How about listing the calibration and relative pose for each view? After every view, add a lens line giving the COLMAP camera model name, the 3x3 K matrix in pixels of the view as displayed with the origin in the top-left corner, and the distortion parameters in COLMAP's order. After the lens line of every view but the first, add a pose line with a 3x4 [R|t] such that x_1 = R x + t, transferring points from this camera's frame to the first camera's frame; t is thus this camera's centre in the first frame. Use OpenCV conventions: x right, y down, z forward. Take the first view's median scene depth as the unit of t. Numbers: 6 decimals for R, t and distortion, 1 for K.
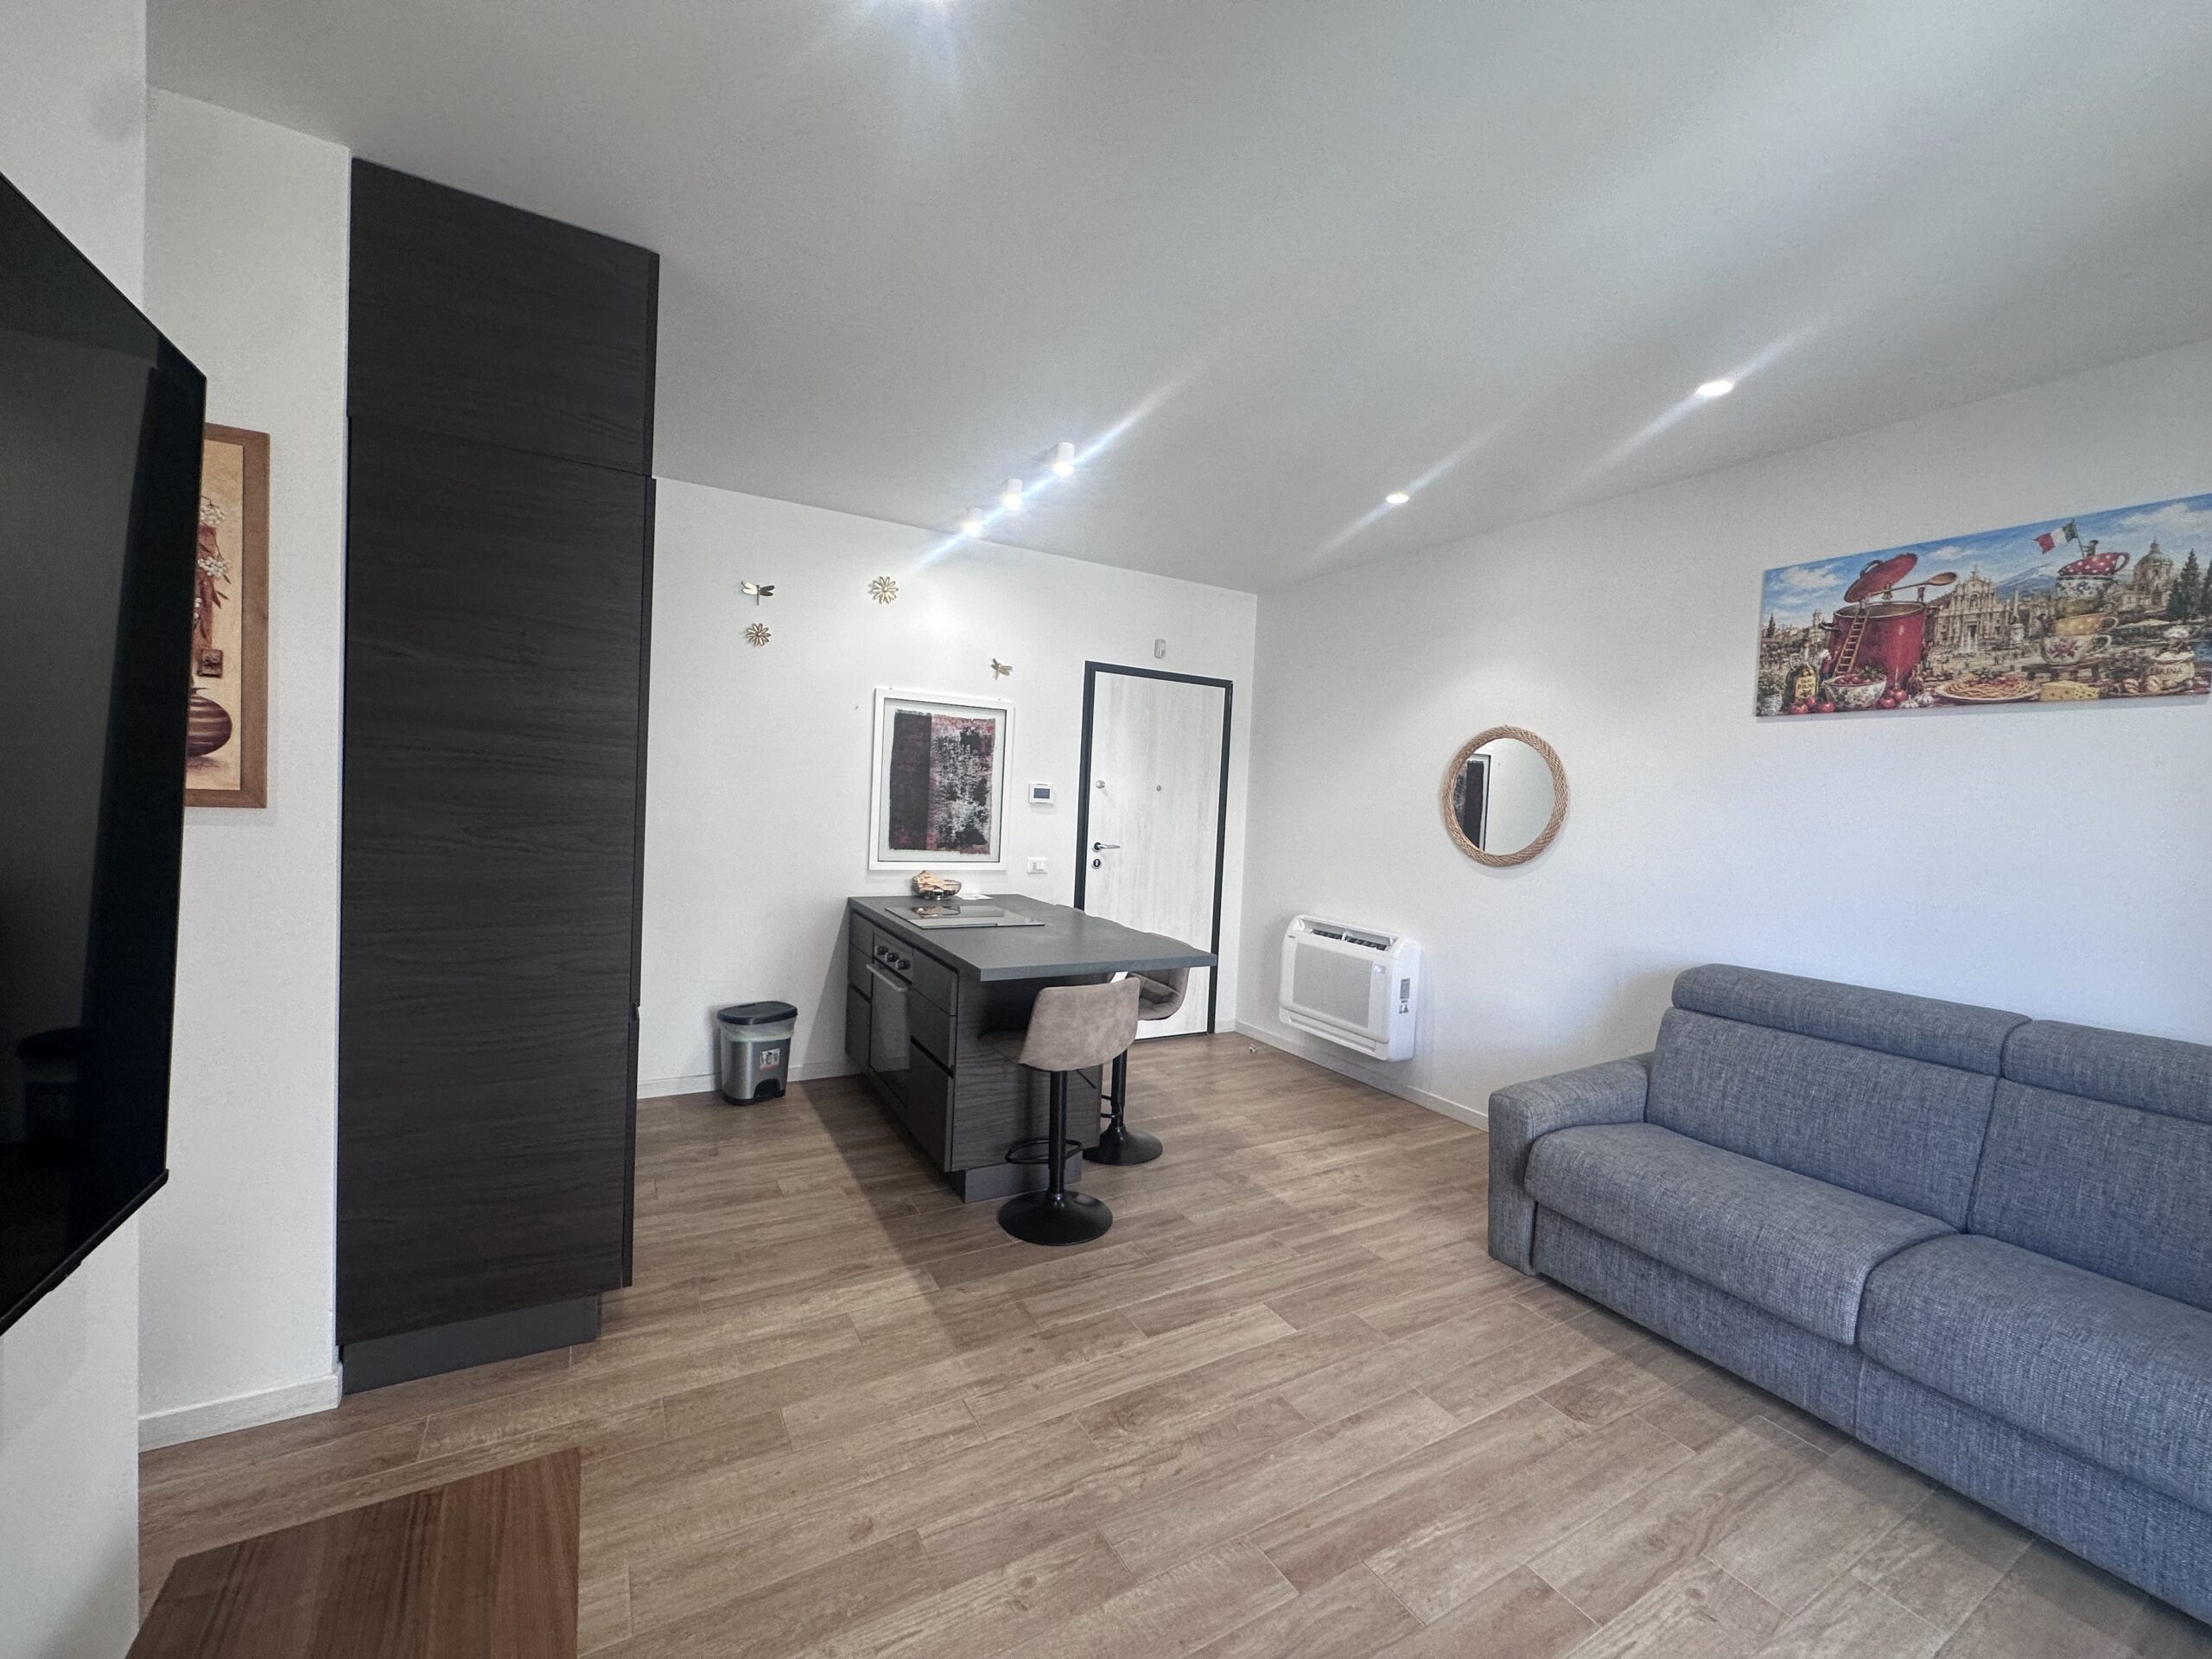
lens RADIAL K [[883.5, 0, 1104.3], [0, 883.5, 829.6], [0, 0, 1]] dist [-0.004088, 0.000860]
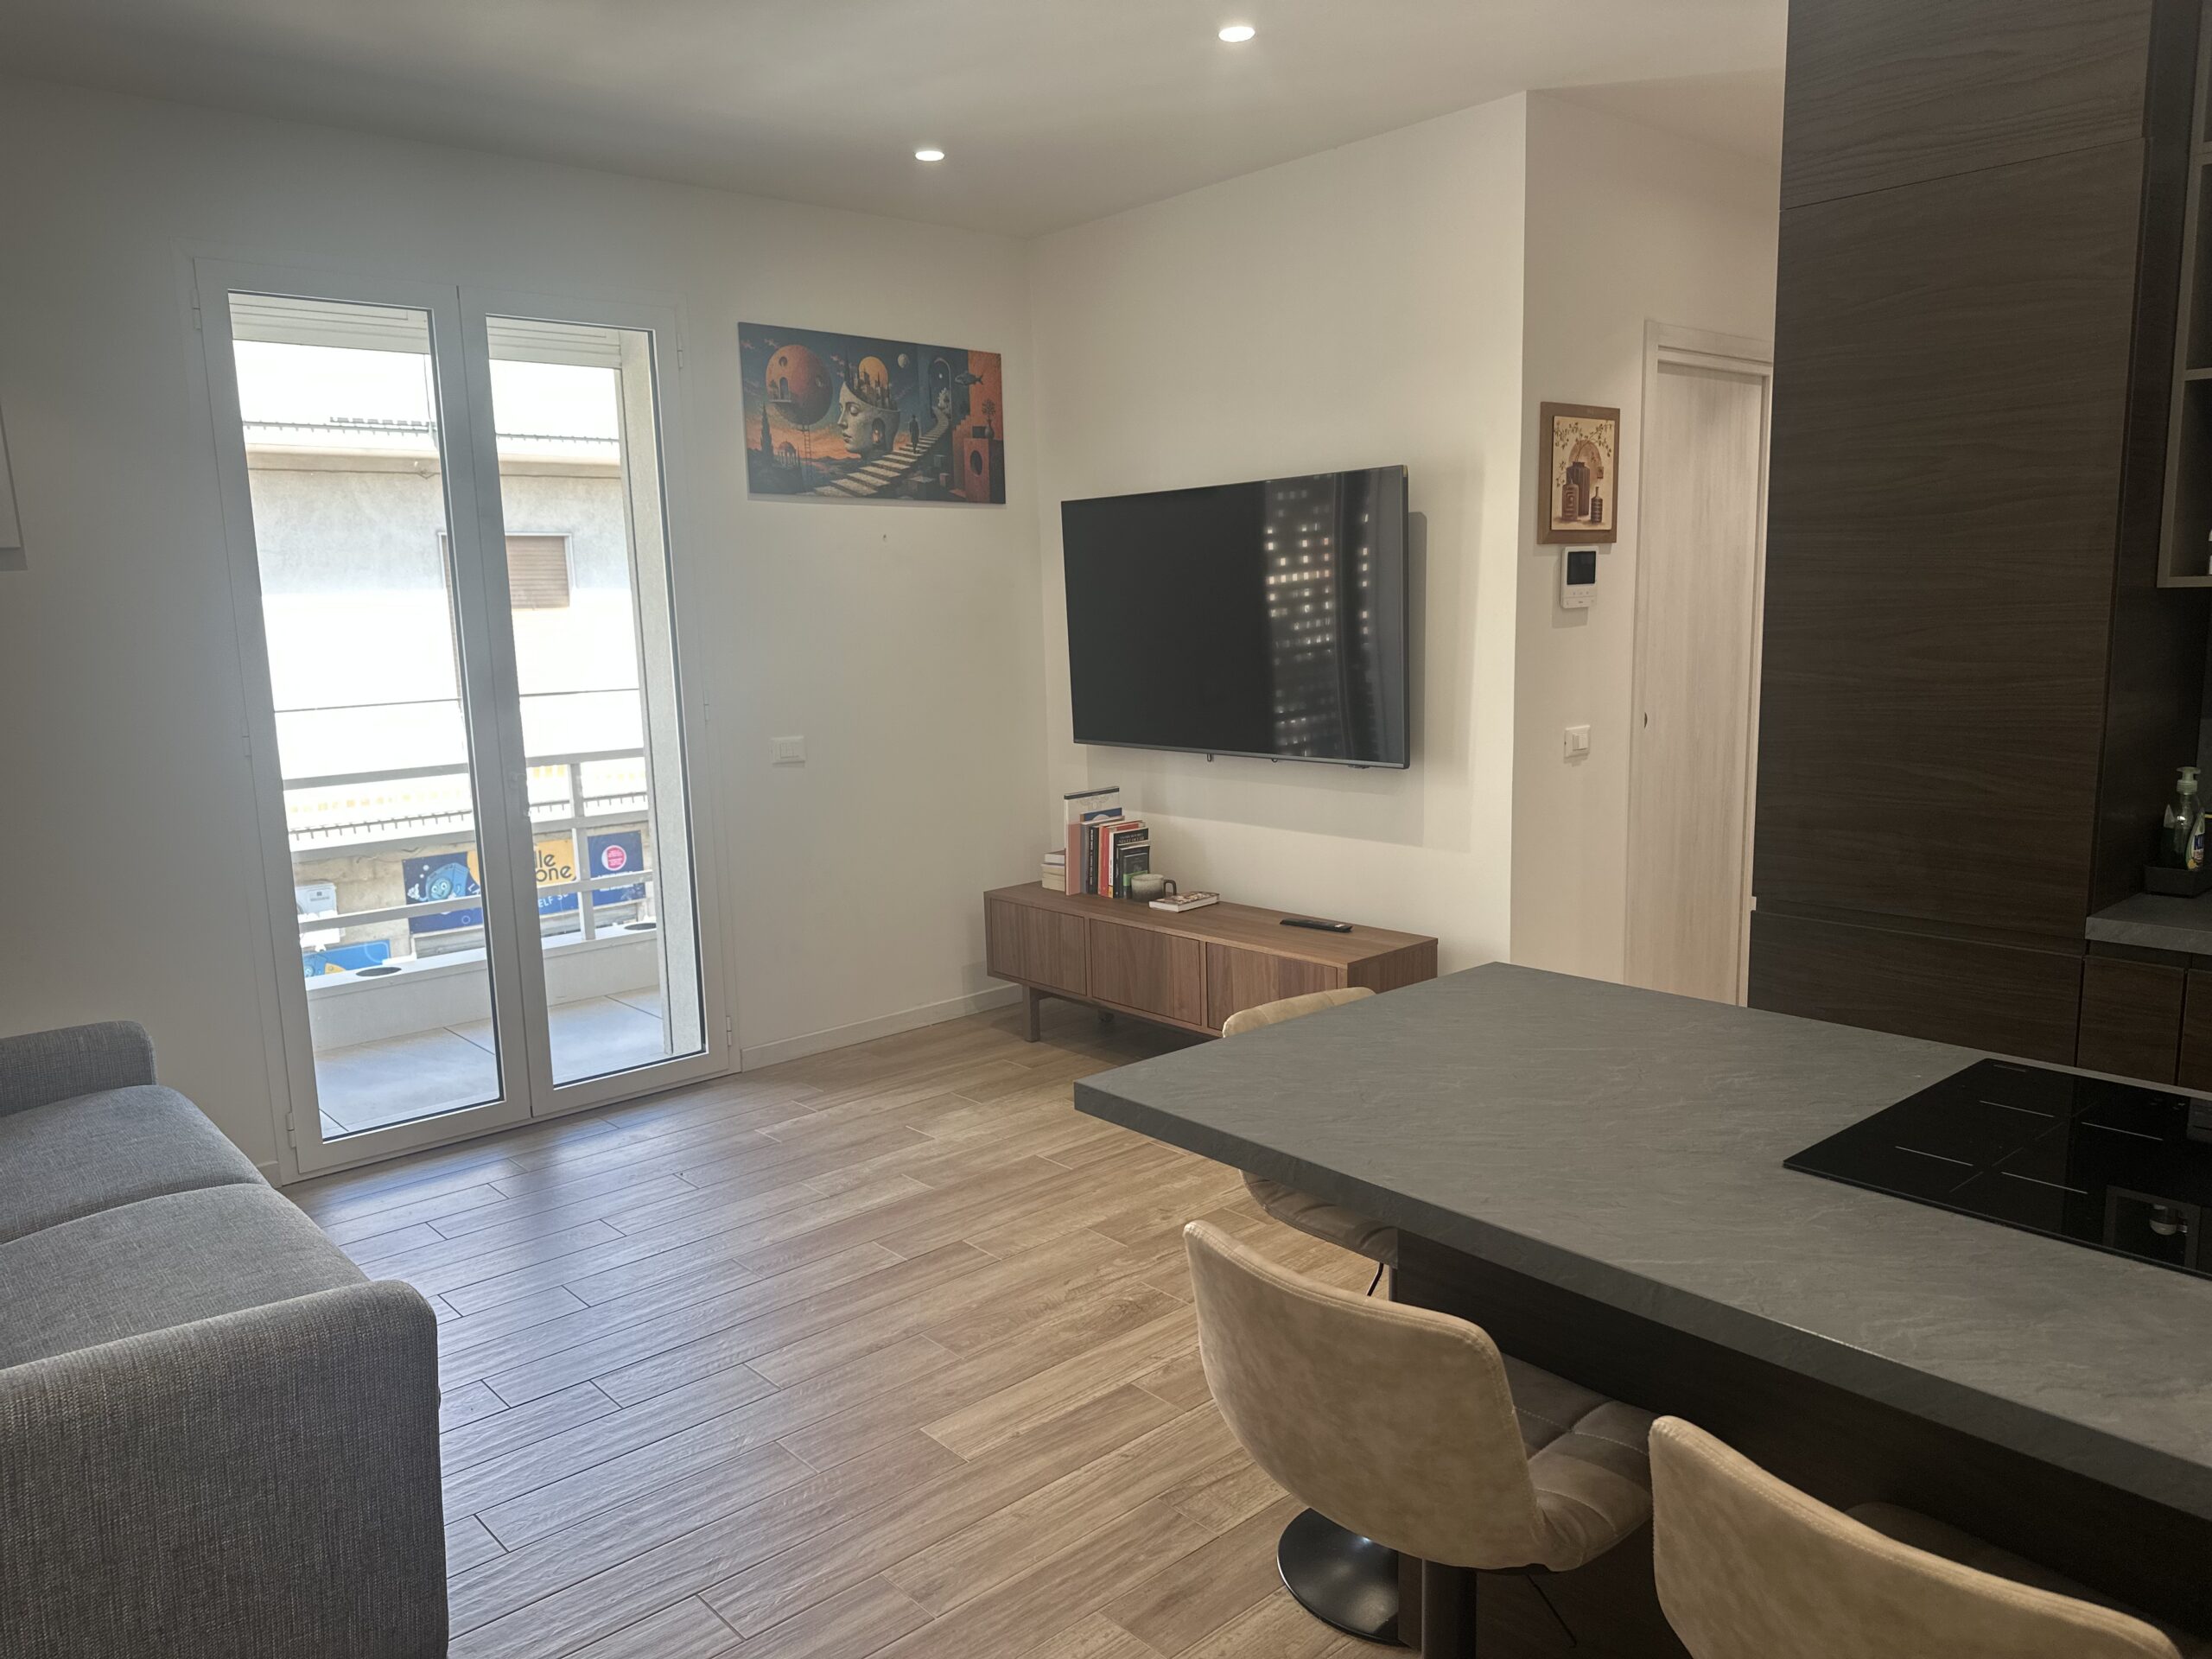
lens RADIAL K [[1534.7, 0, 1093.8], [0, 1534.7, 850.4], [0, 0, 1]] dist [0.133671, -0.198349]
pose [[-0.979815, 0.013551, -0.199449, 0.298350], [-0.024711, 0.981838, 0.188104, -0.080988], [0.198376, 0.189235, -0.961685, 1.944906]]
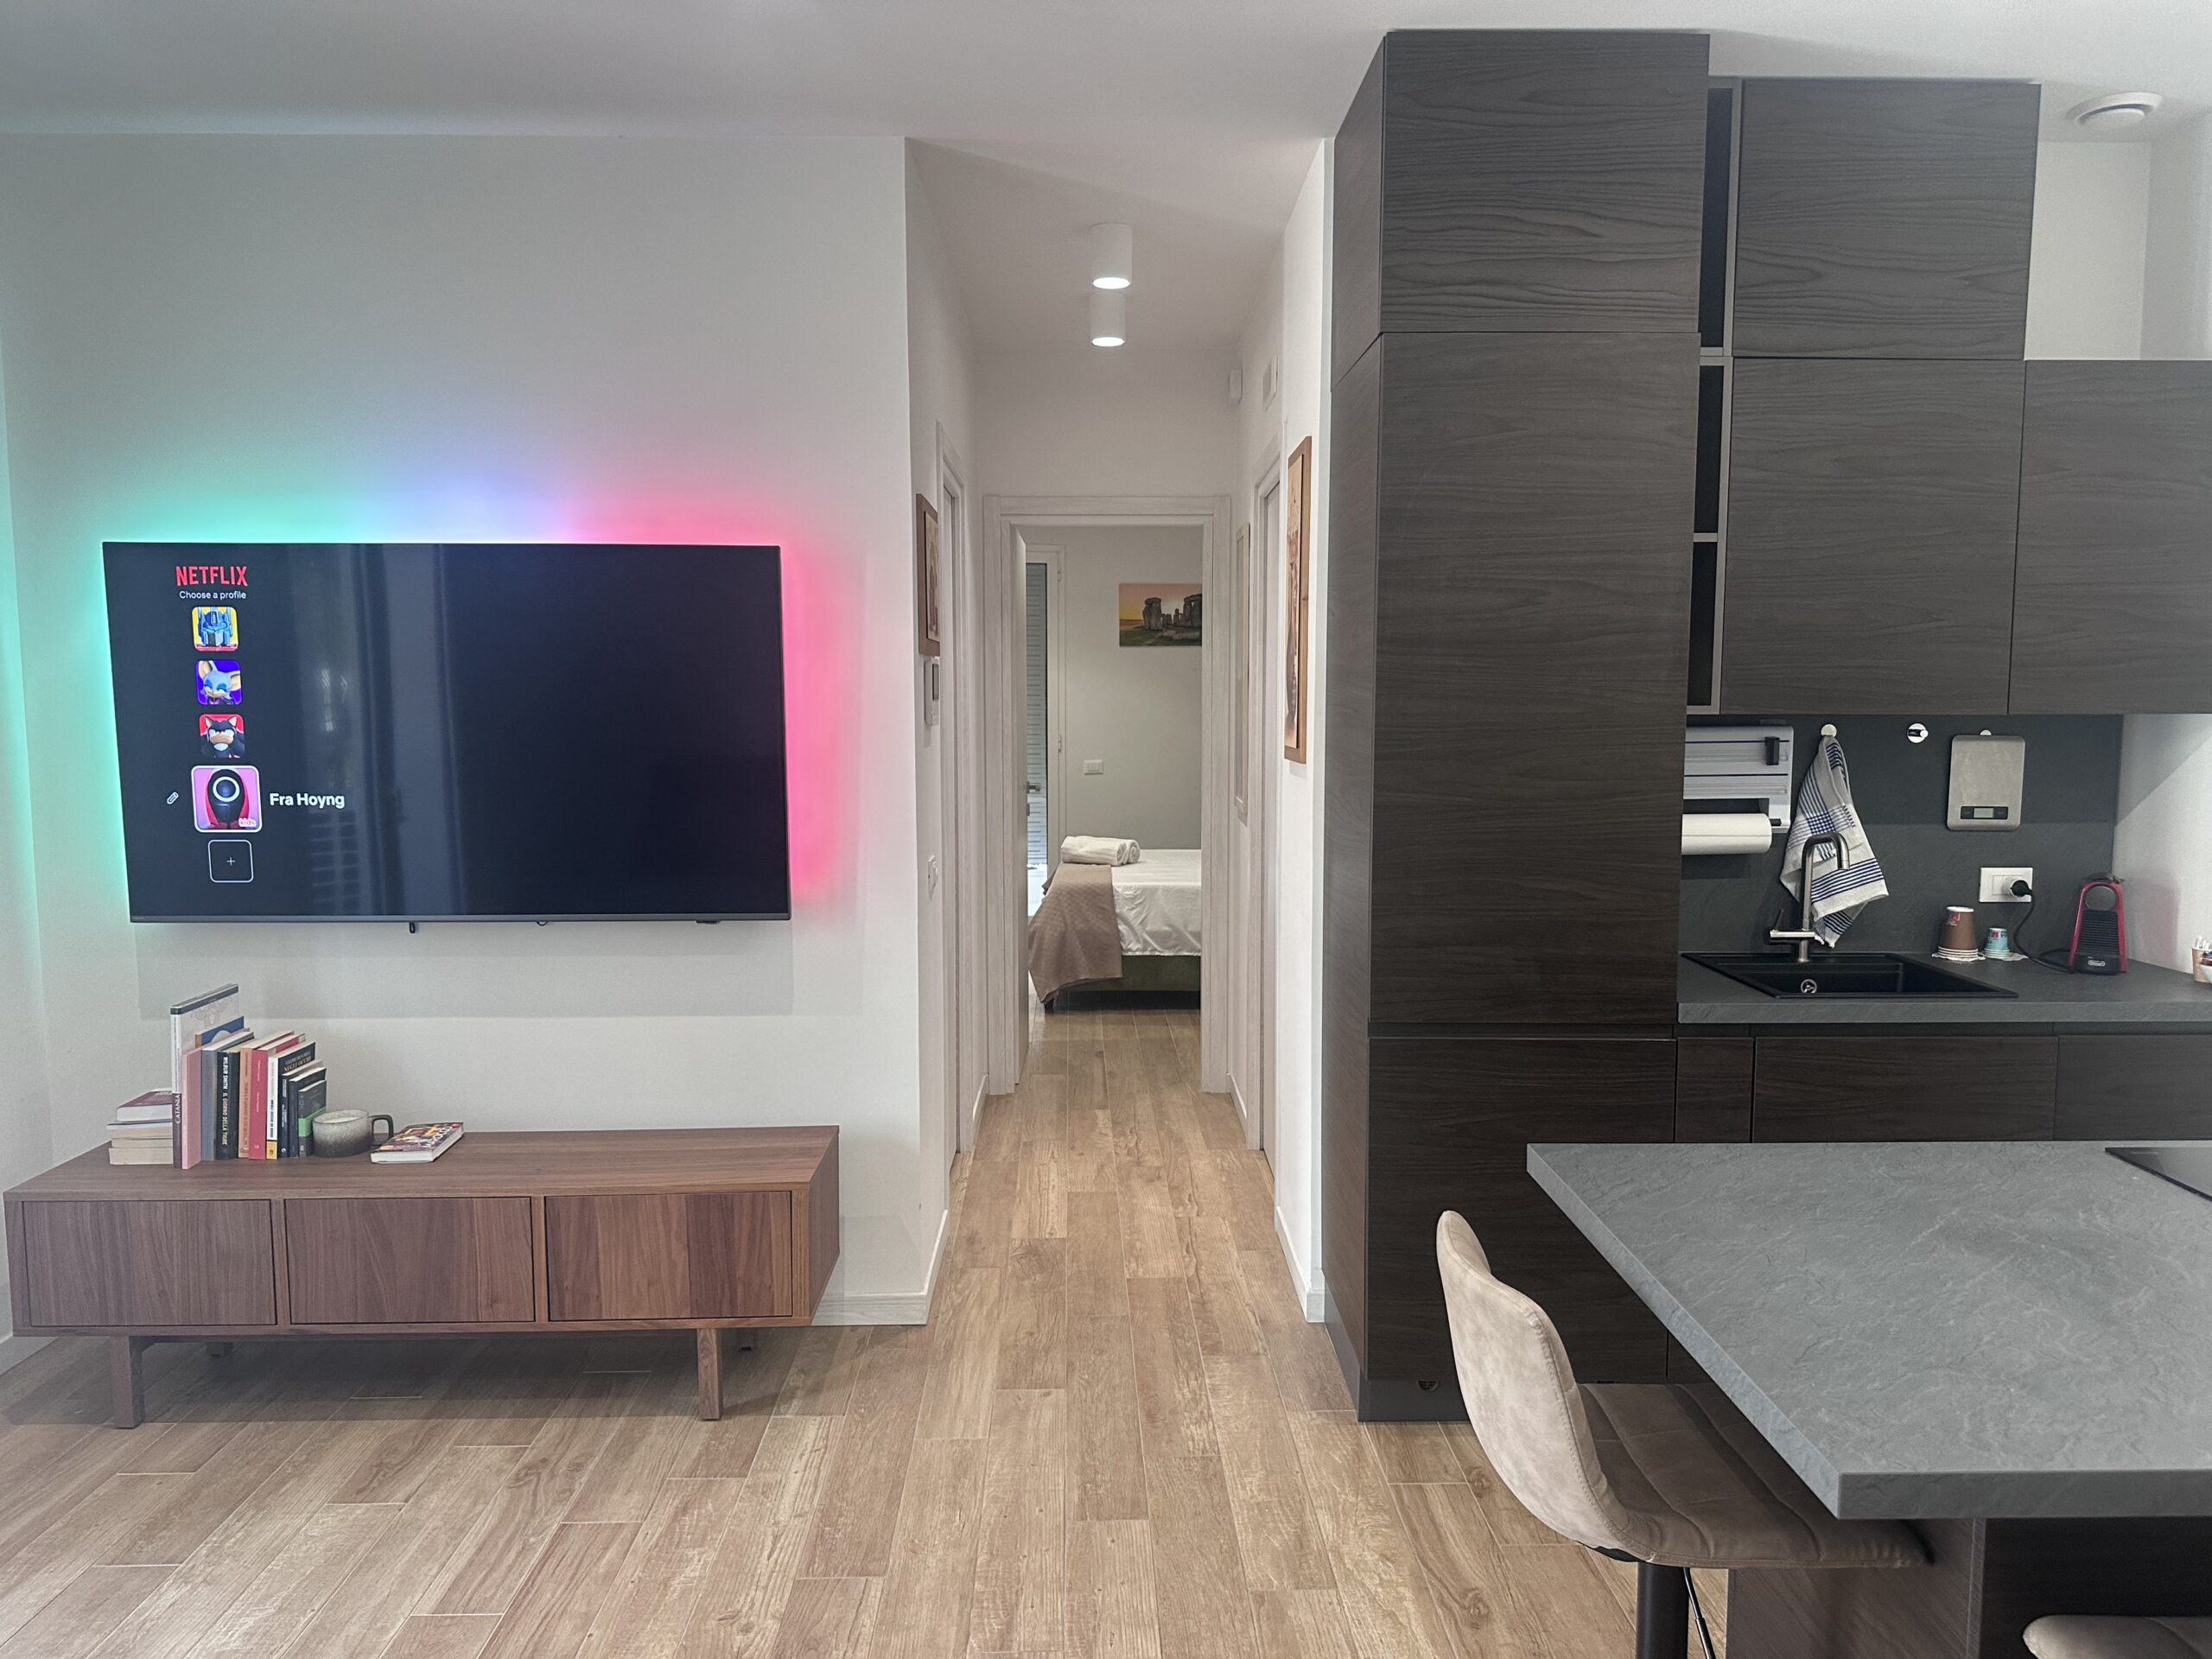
lens RADIAL K [[1557.8, 0, 1110.9], [0, 1557.8, 827.4], [0, 0, 1]] dist [0.034088, -0.049042]
pose [[-0.479680, 0.029895, -0.876934, 0.678119], [-0.053901, 0.996528, 0.063456, -0.040447], [0.875786, 0.077706, -0.476403, 1.248140]]
